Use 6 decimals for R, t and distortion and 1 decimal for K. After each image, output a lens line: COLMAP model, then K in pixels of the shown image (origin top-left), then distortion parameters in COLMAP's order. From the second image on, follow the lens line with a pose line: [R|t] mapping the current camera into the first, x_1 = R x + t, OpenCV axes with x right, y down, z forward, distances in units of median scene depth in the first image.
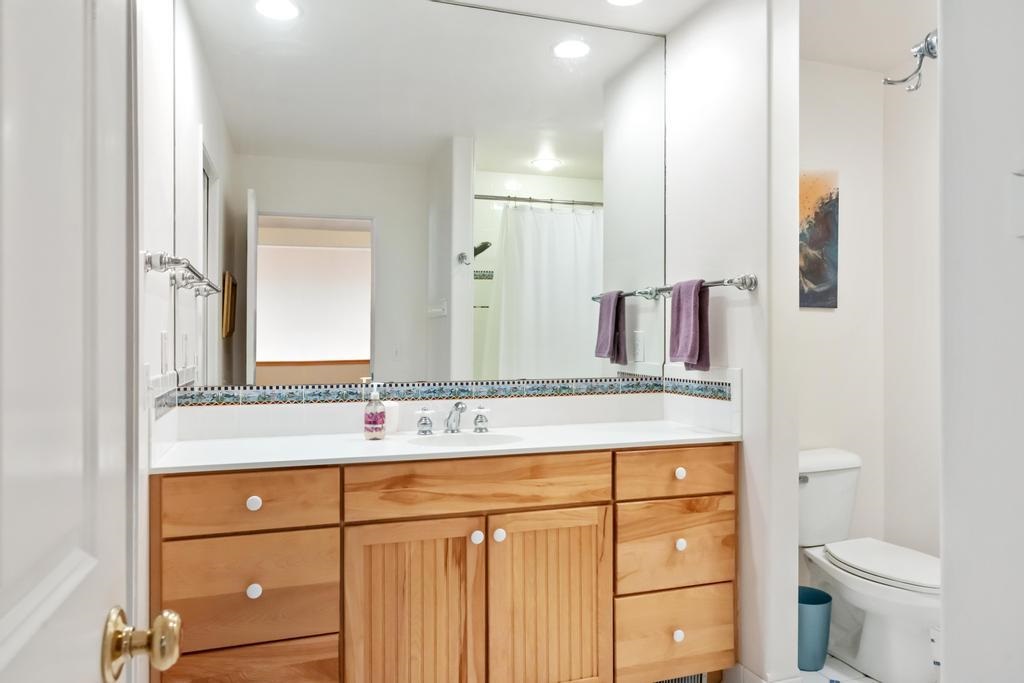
lens RADIAL K [[715.4, 0, 512.0], [0, 715.4, 341.5], [0, 0, 1]] dist [0.003564, 0.001219]
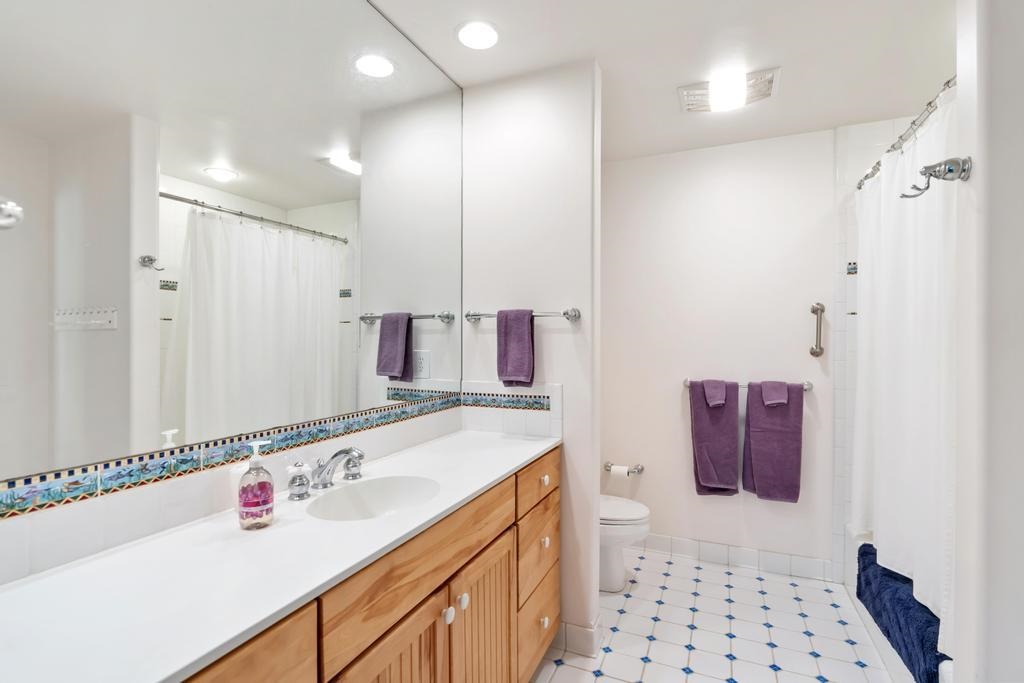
lens RADIAL K [[488.5, 0, 512.0], [0, 488.5, 346.7], [0, 0, 1]] dist [-0.000384, 0.000207]
pose [[0.669838, -0.009984, 0.742441, -0.352256], [0.003369, 0.999940, 0.010408, -0.034432], [-0.742500, -0.004470, 0.669831, 0.487473]]
